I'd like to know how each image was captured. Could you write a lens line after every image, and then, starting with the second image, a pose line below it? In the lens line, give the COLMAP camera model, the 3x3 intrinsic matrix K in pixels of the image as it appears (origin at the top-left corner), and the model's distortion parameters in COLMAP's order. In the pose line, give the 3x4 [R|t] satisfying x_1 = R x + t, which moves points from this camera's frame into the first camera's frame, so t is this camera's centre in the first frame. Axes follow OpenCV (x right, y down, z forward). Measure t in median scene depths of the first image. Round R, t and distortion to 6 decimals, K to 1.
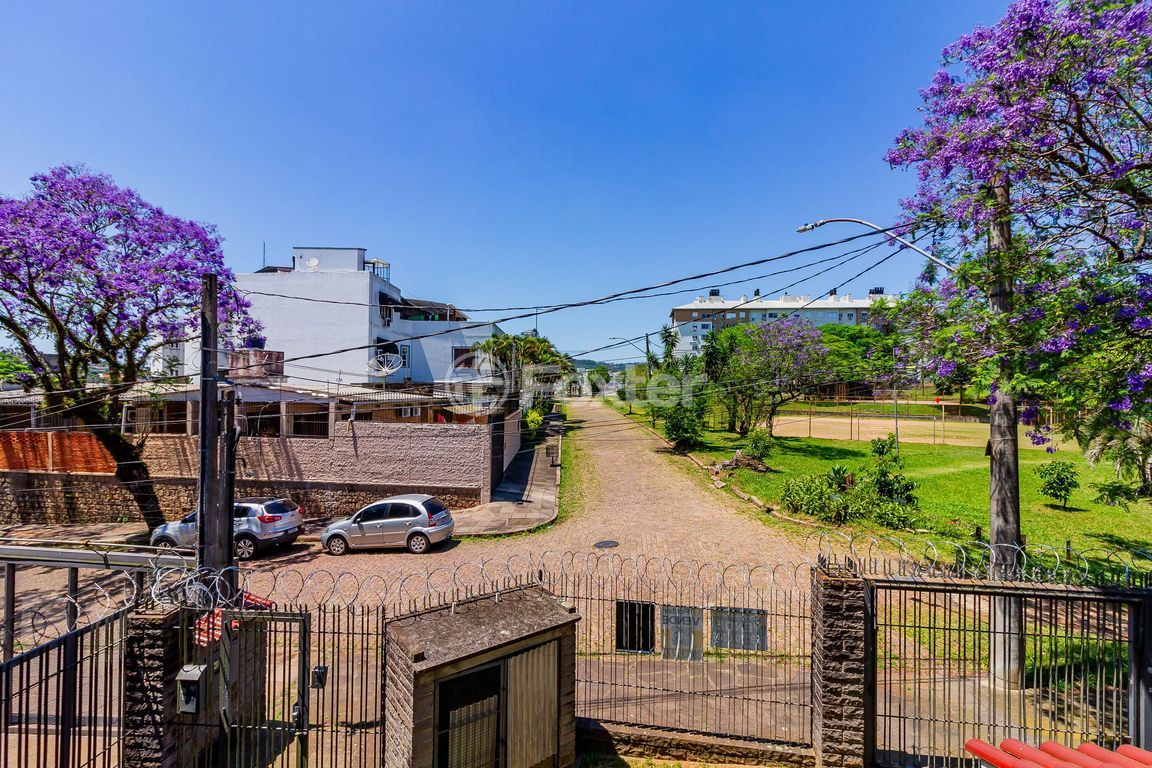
lens RADIAL K [[527.6, 0, 581.1], [0, 527.6, 382.1], [0, 0, 1]] dist [0.003875, -0.000300]
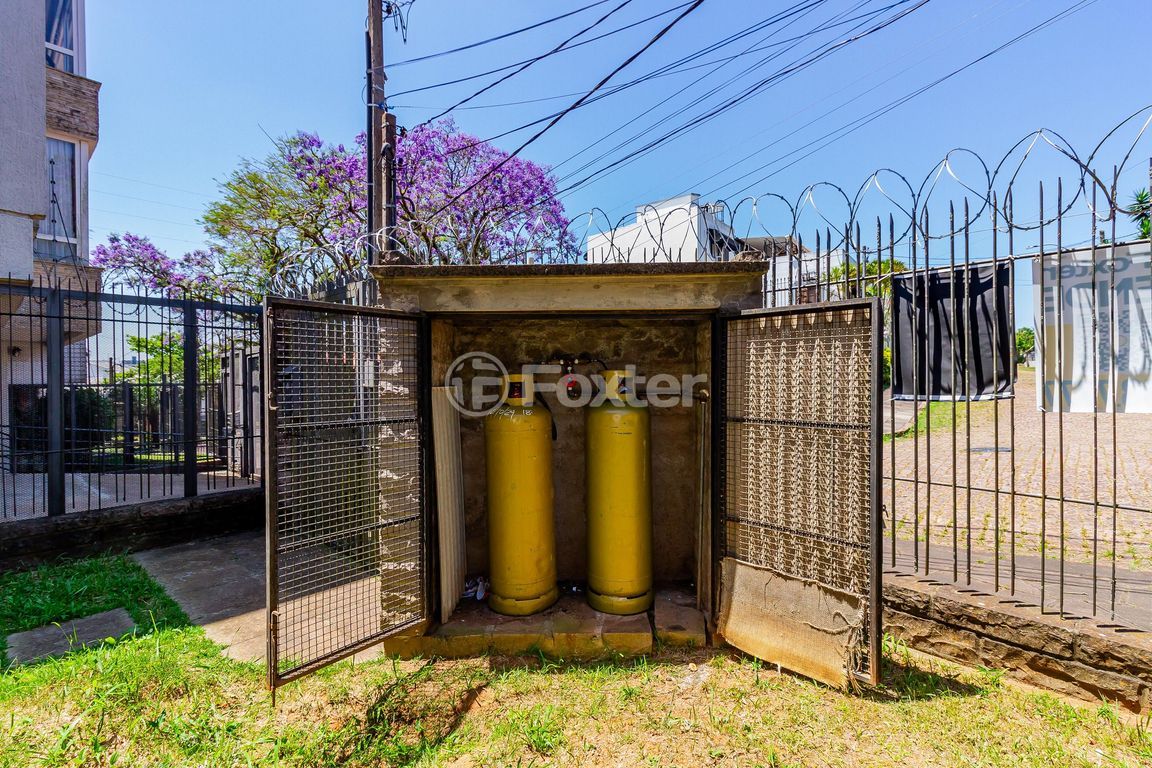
lens RADIAL K [[527.6, 0, 581.1], [0, 527.6, 382.1], [0, 0, 1]] dist [0.003875, -0.000300]
pose [[0.787419, -0.012236, -0.616297, 0.143764], [0.026870, 0.999534, 0.014486, 0.545237], [0.615833, -0.027967, 0.787380, 0.596556]]
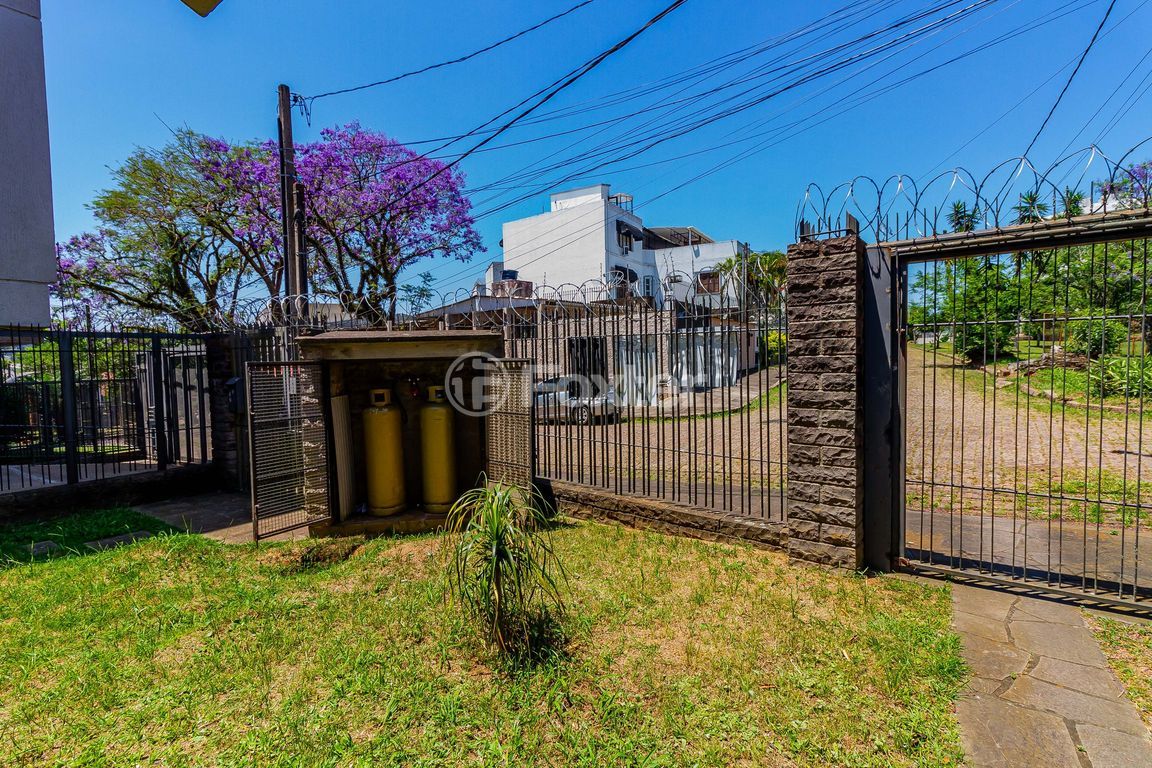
lens RADIAL K [[541.6, 0, 579.0], [0, 541.6, 380.9], [0, 0, 1]] dist [0.003639, 0.000551]
pose [[0.857269, -0.004711, -0.514847, 0.576616], [0.038528, 0.997742, 0.055022, 0.490170], [0.513425, -0.067005, 0.855515, 0.320634]]
